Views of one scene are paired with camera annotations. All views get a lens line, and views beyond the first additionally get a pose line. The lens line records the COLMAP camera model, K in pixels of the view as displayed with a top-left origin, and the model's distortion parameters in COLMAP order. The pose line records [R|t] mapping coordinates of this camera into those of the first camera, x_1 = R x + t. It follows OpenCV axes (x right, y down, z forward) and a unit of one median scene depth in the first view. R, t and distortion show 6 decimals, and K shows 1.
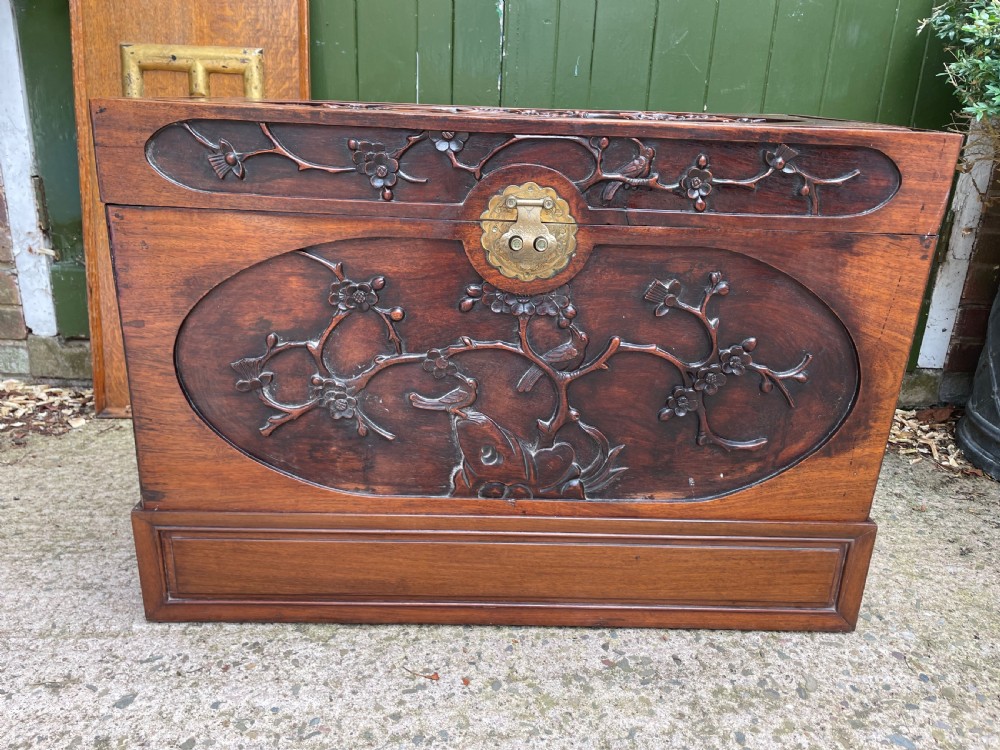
lens RADIAL K [[758.4, 0, 497.9], [0, 758.4, 370.9], [0, 0, 1]] dist [0.077743, -0.109610]
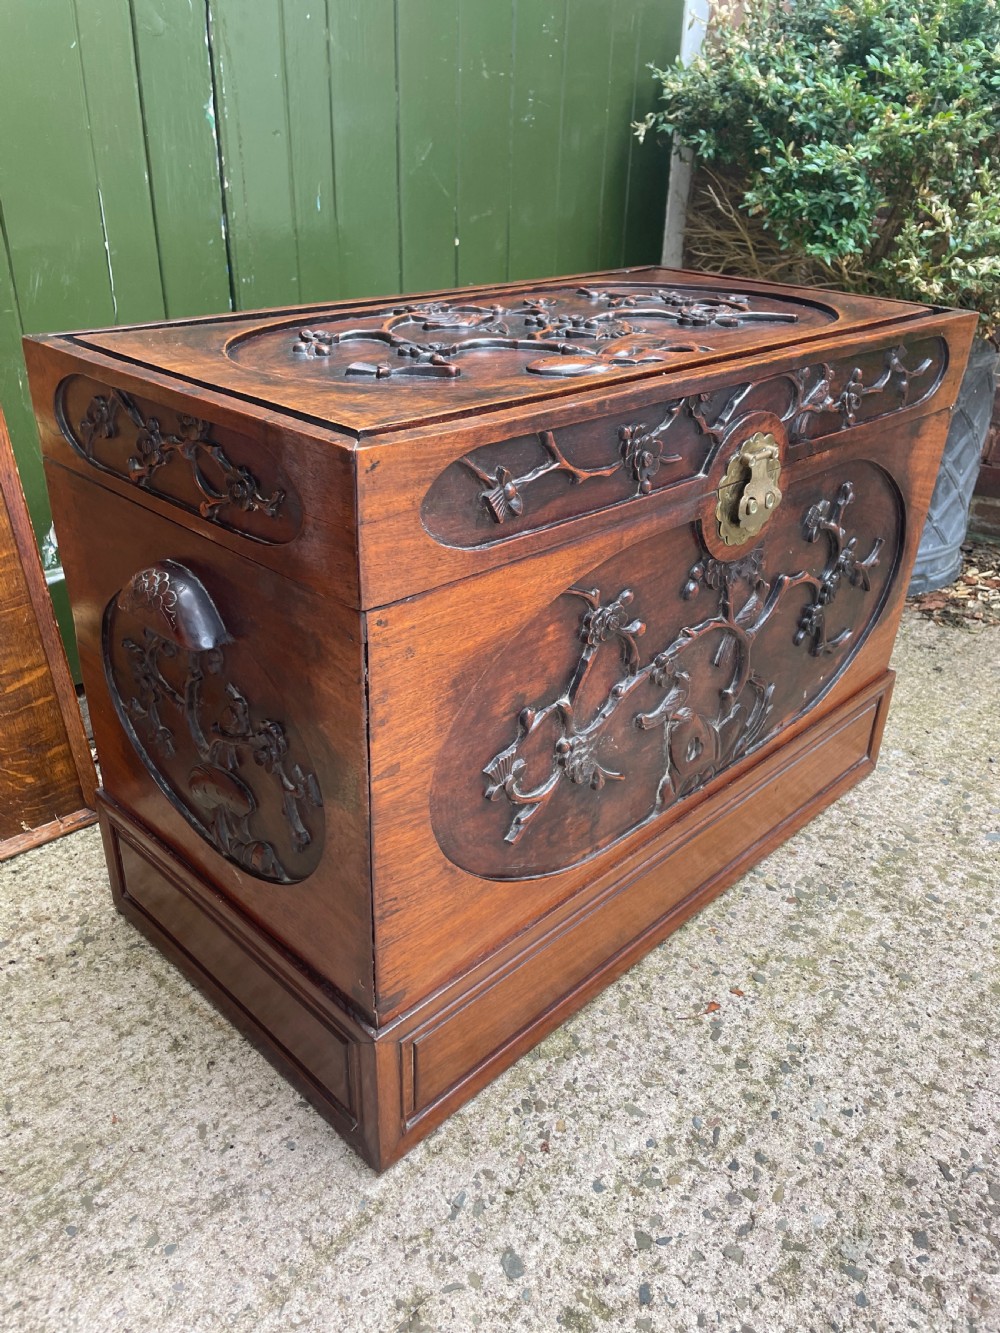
lens RADIAL K [[1011.0, 0, 487.5], [0, 1011.0, 658.0], [0, 0, 1]] dist [0.077743, -0.109610]
pose [[0.722702, -0.332681, 0.605826, -0.805559], [0.236003, 0.942634, 0.236102, -0.298486], [-0.649618, -0.027654, 0.759757, 0.280160]]
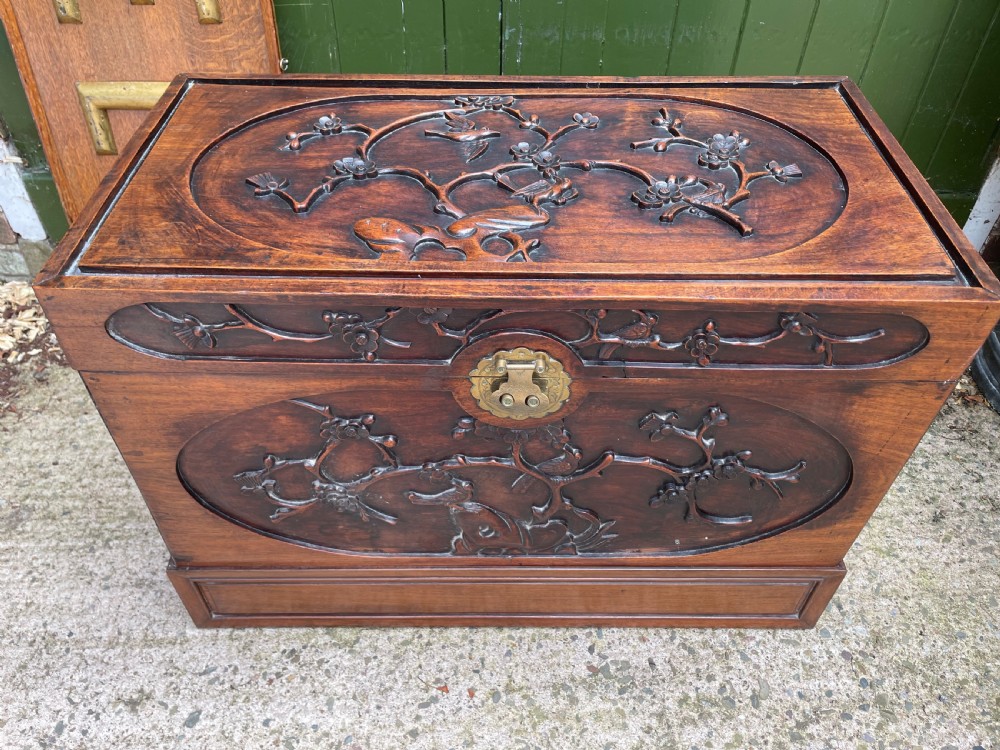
lens RADIAL K [[758.4, 0, 495.5], [0, 758.4, 377.9], [0, 0, 1]] dist [0.077743, -0.109610]
pose [[0.999463, -0.003889, -0.032527, 0.035163], [0.017316, 0.905583, 0.423816, -0.519087], [0.027808, -0.424152, 0.905164, 0.123100]]
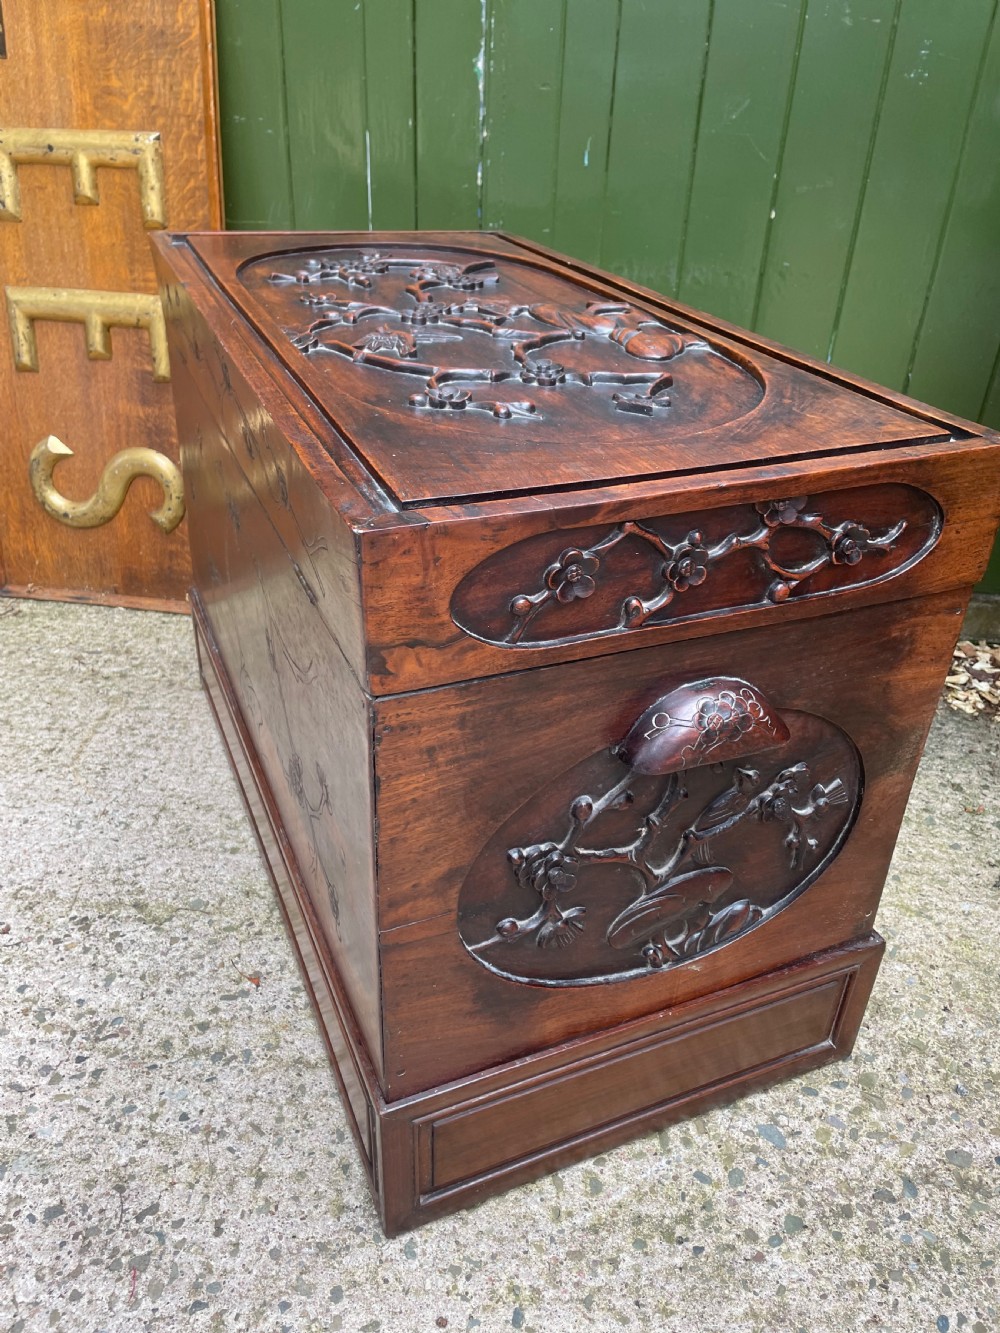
lens RADIAL K [[1011.0, 0, 488.8], [0, 1011.0, 658.3], [0, 0, 1]] dist [0.077743, -0.109610]
pose [[0.985690, 0.077549, -0.149672, 0.309977], [-0.045935, 0.977863, 0.204142, -0.211675], [0.162189, -0.194345, 0.967432, -0.025559]]
